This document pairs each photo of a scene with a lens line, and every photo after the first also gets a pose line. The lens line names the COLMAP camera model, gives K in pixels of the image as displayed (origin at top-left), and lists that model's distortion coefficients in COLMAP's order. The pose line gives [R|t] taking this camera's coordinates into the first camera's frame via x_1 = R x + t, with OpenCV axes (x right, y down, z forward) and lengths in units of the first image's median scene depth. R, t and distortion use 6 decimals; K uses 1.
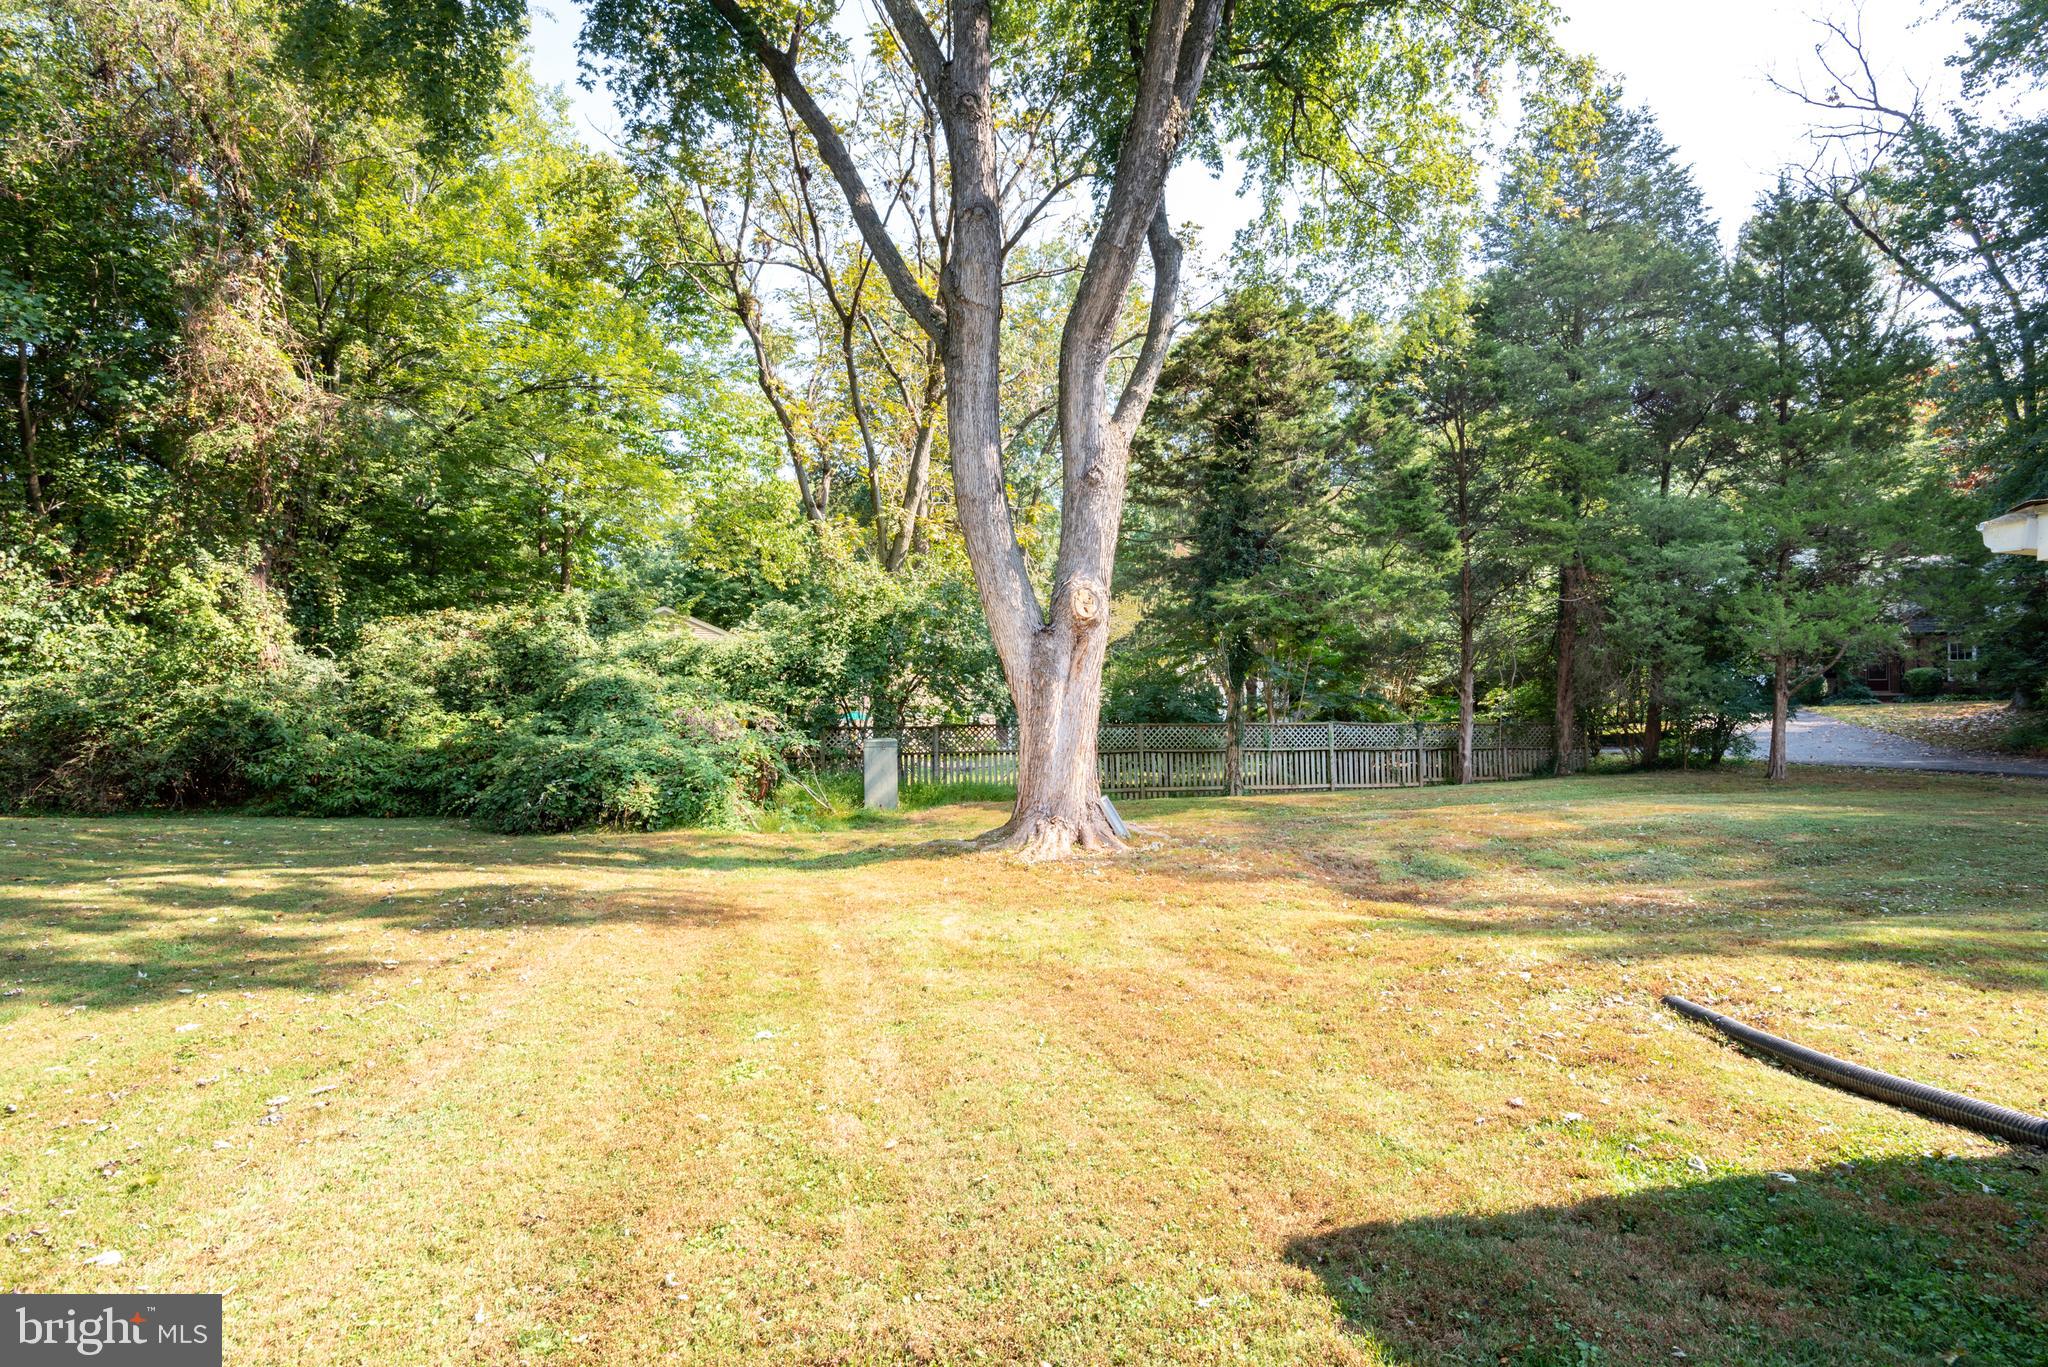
lens RADIAL K [[987.3, 0, 1024.0], [0, 987.3, 683.5], [0, 0, 1]] dist [-0.014545, 0.000168]
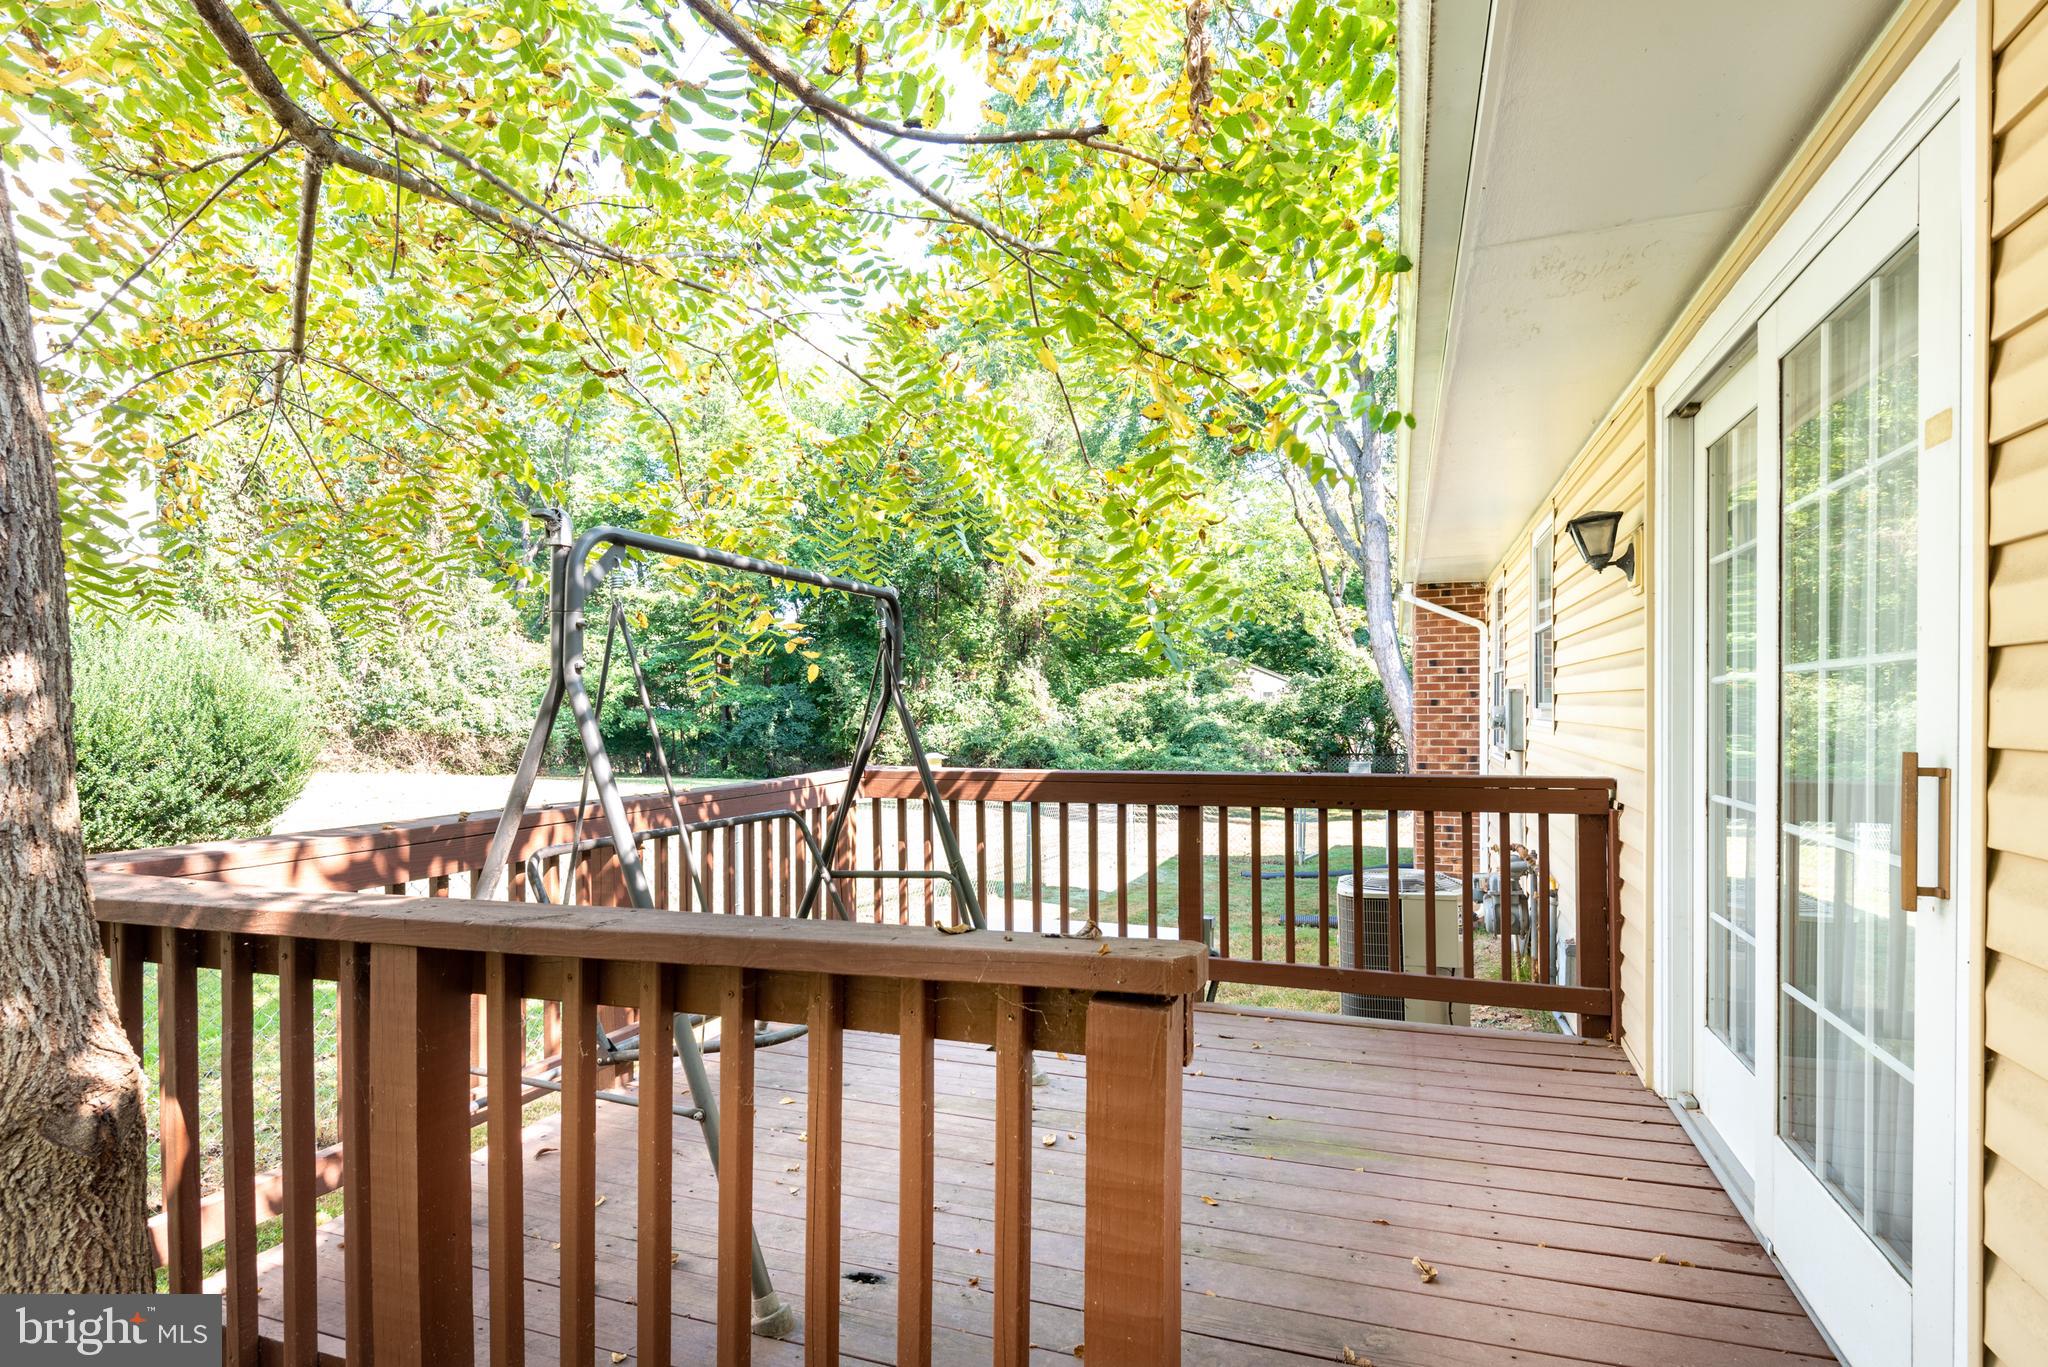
lens RADIAL K [[1082.3, 0, 1026.5], [0, 1082.3, 703.8], [0, 0, 1]] dist [-0.001245, -0.000124]
pose [[0.860209, -0.003635, -0.509928, 0.287104], [0.008351, 0.999941, 0.006959, -0.055200], [0.509873, -0.010245, 0.860189, -0.817421]]
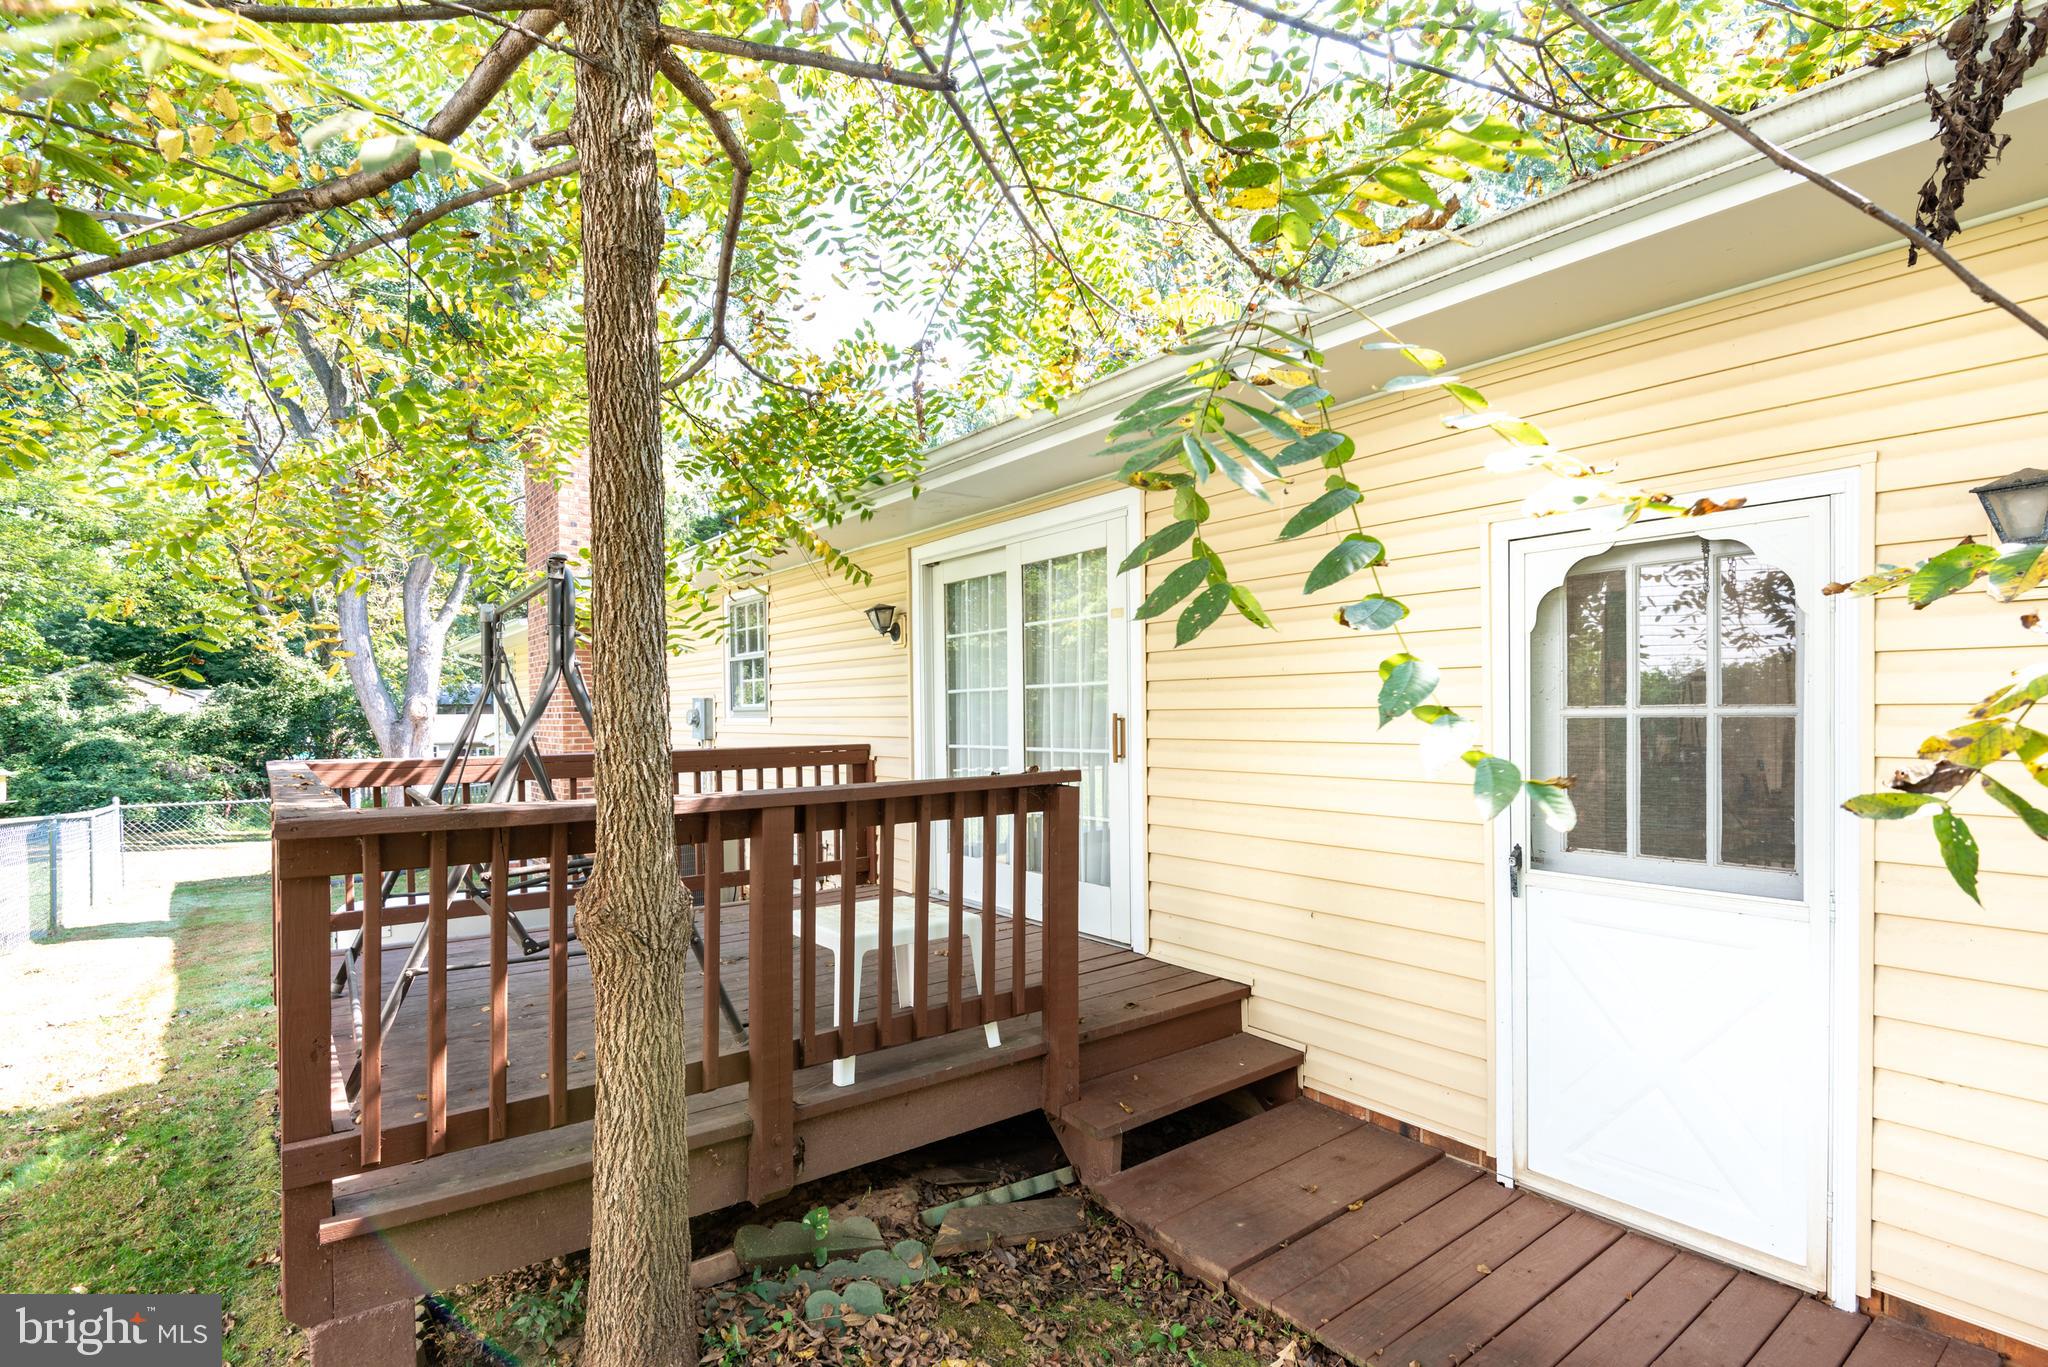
lens RADIAL K [[987.3, 0, 1024.0], [0, 987.3, 683.5], [0, 0, 1]] dist [-0.014545, 0.000168]
pose [[0.896465, 0.006040, 0.443073, 0.178643], [0.003892, 0.999761, -0.021504, -0.052926], [-0.443098, 0.021002, 0.896227, -0.913227]]
